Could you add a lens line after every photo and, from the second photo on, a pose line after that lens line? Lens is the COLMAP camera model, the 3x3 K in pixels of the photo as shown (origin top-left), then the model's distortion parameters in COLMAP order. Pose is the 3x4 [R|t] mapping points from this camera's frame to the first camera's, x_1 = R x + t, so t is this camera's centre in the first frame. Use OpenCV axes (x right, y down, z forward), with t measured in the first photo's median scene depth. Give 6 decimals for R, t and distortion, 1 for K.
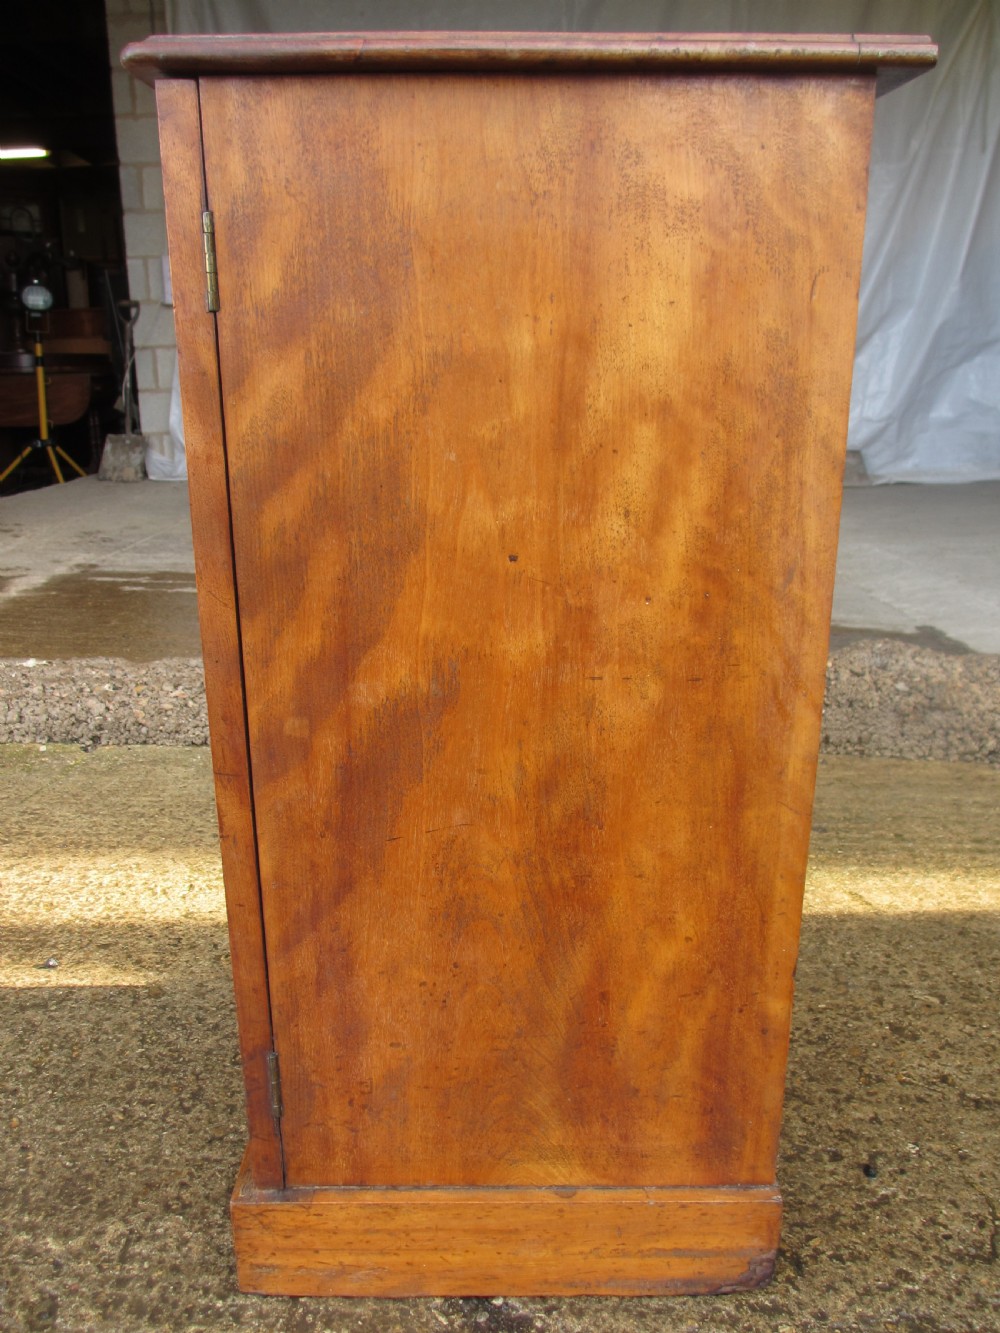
lens RADIAL K [[1116.2, 0, 500.0], [0, 1116.2, 666.5], [0, 0, 1]] dist [-0.028969, 0.001431]
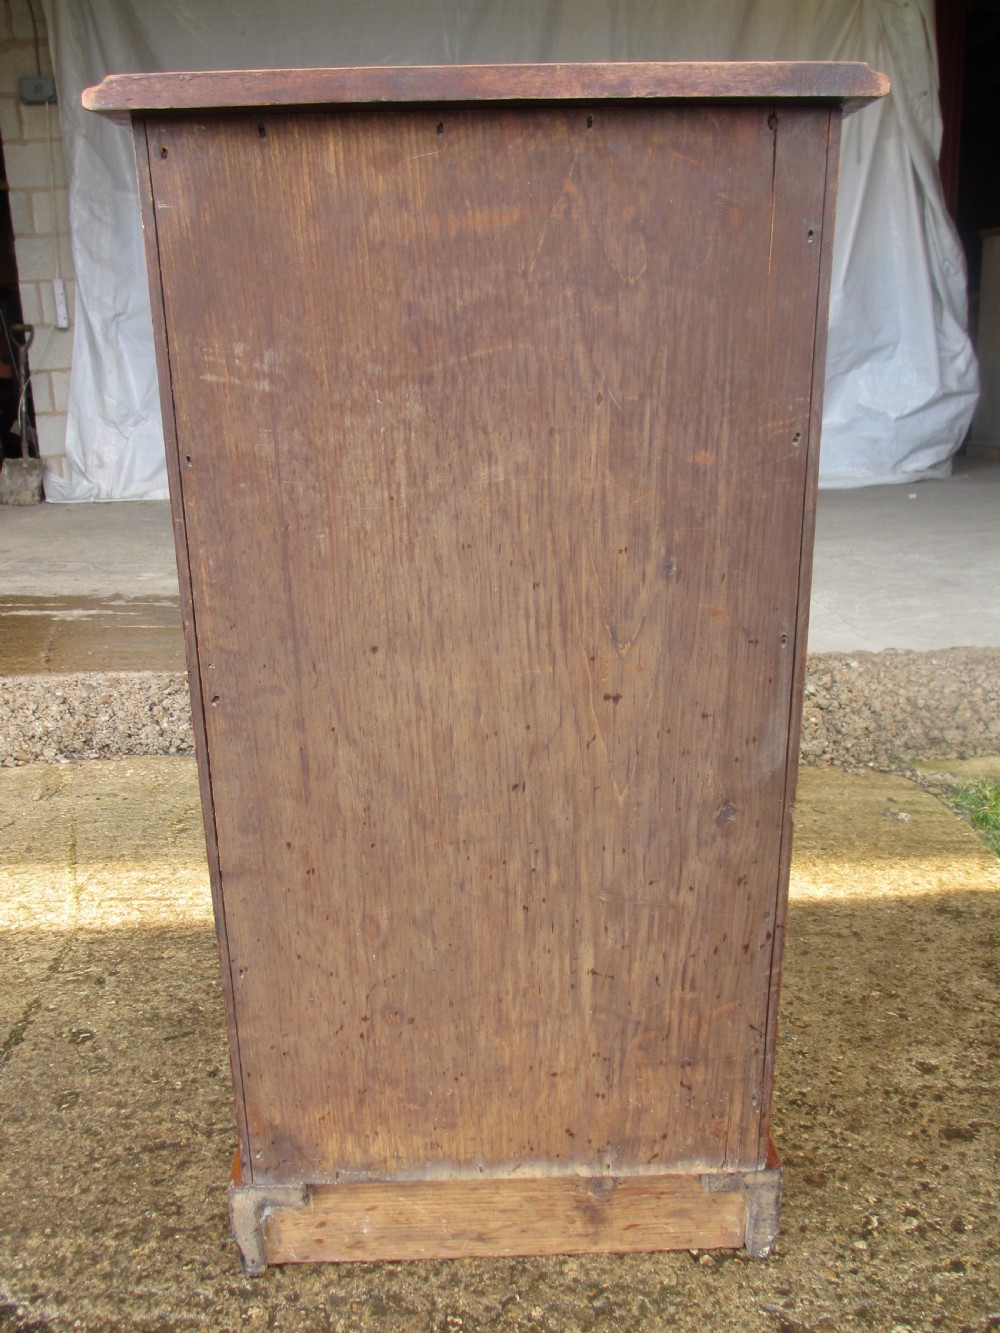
lens RADIAL K [[1116.2, 0, 500.0], [0, 1116.2, 666.5], [0, 0, 1]] dist [-0.028969, 0.001431]
pose [[0.999375, -0.025546, 0.024431, 0.064987], [0.025824, 0.999604, -0.011167, 0.001350], [-0.024136, 0.011791, 0.999639, -0.007437]]
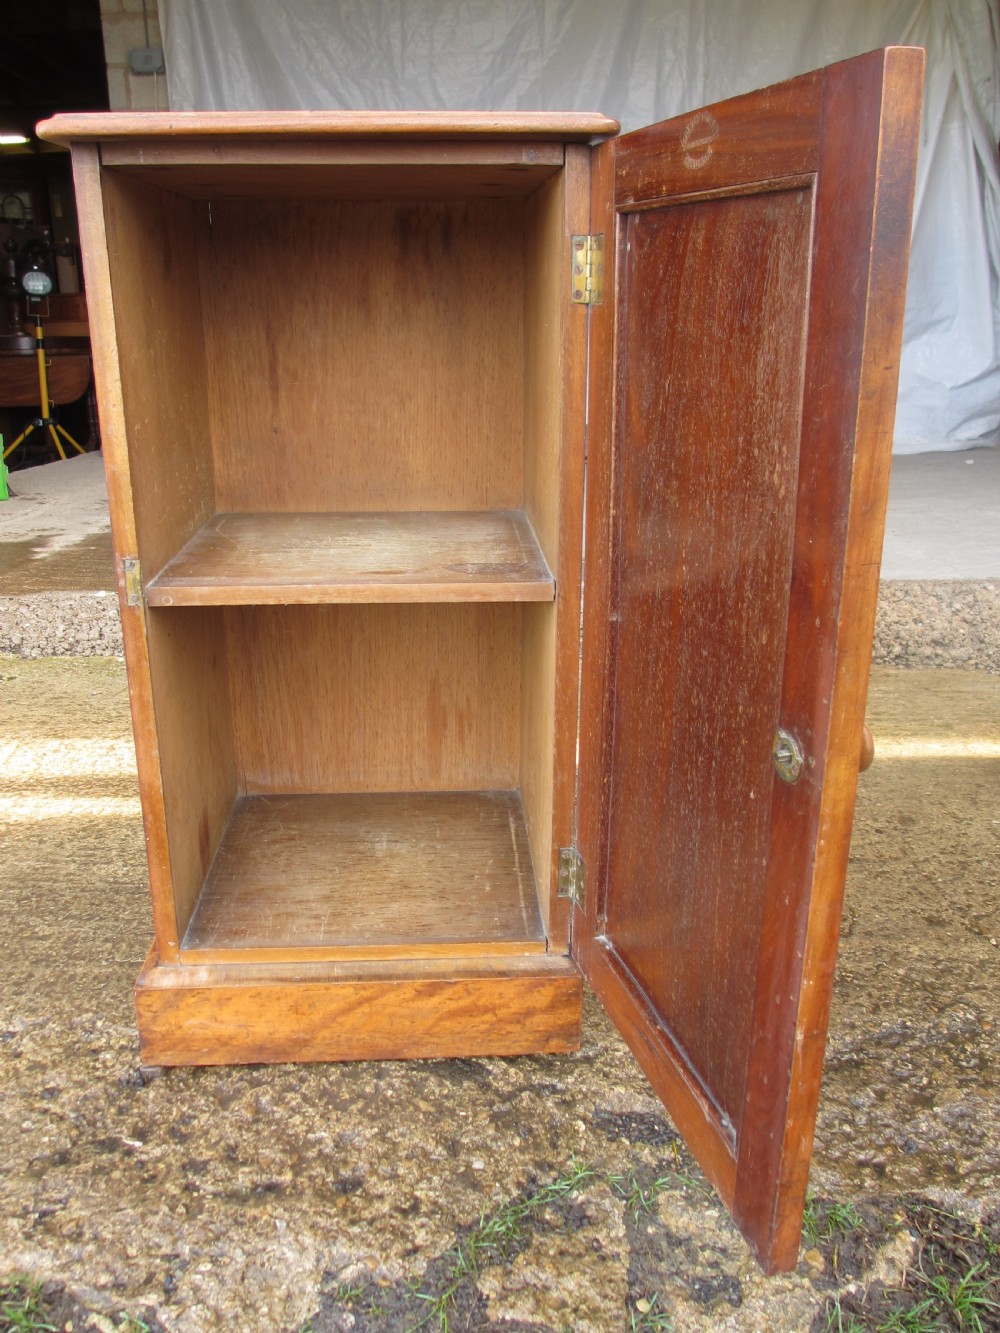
lens RADIAL K [[1118.4, 0, 500.0], [0, 1118.4, 666.5], [0, 0, 1]] dist [-0.027634, -0.001337]
pose [[0.999664, -0.010095, 0.023877, -0.008398], [0.009764, 0.999855, 0.013940, 0.021468], [-0.024014, -0.013703, 0.999618, -0.071489]]
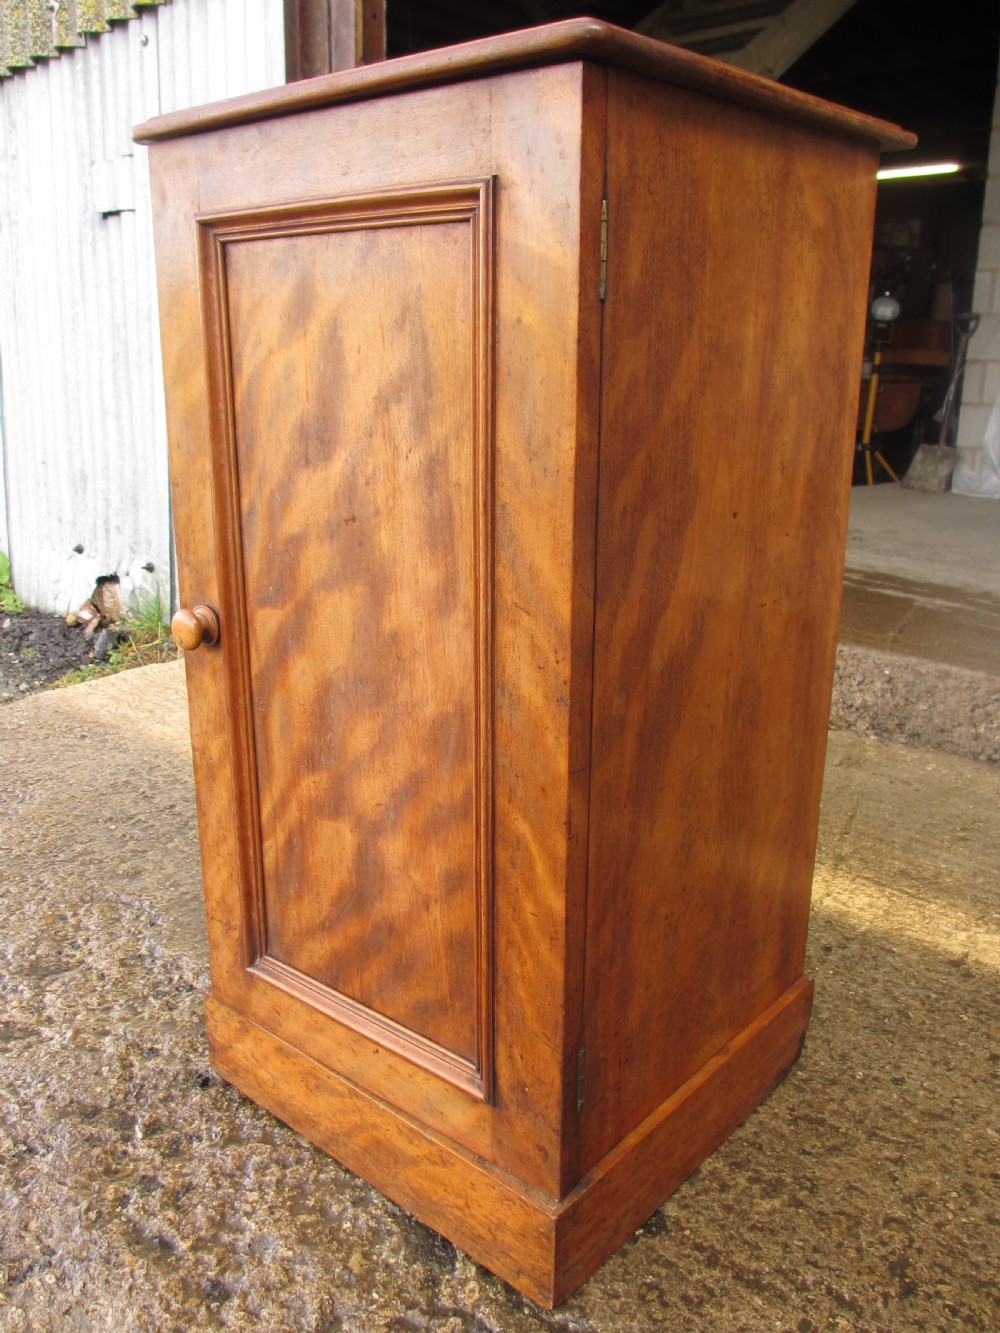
lens RADIAL K [[1116.2, 0, 500.0], [0, 1116.2, 666.5], [0, 0, 1]] dist [-0.028969, 0.001431]
pose [[0.726871, 0.198584, -0.657436, 0.077966], [-0.206581, 0.976170, 0.066461, 0.002514], [0.654968, 0.087505, 0.750573, -0.000625]]
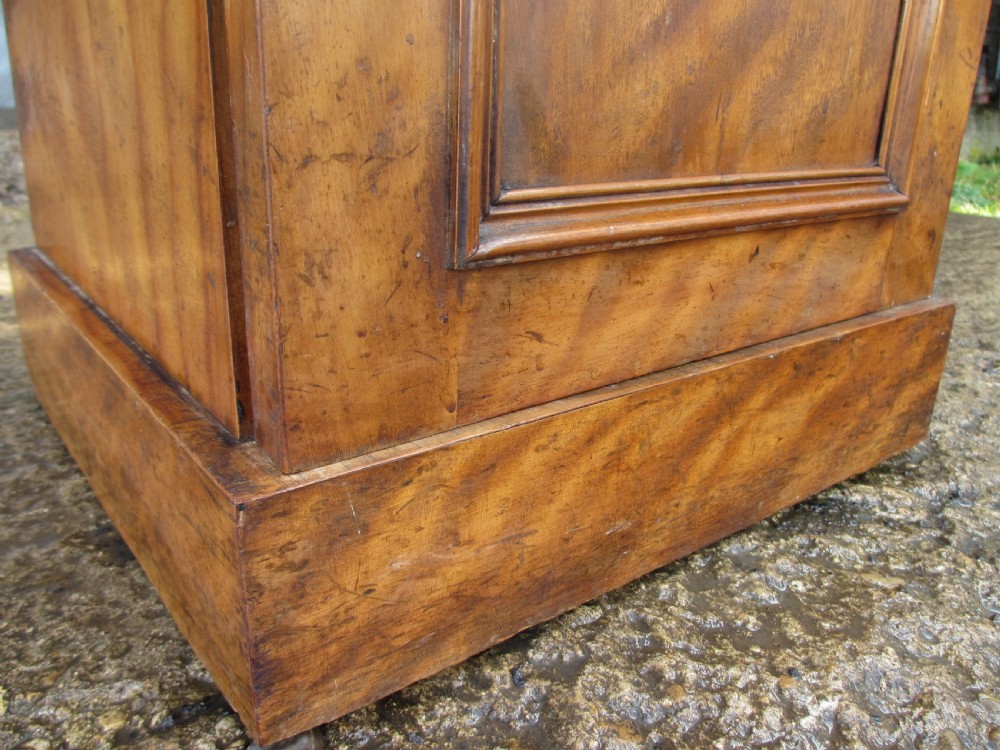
lens RADIAL K [[823.3, 0, 500.0], [0, 823.3, 375.0], [0, 0, 1]] dist [-0.027039, -0.008470]
pose [[0.814529, -0.179622, 0.551614, -0.072942], [0.159335, 0.983559, 0.084997, 0.067547], [-0.557812, 0.018659, 0.829757, 0.067593]]
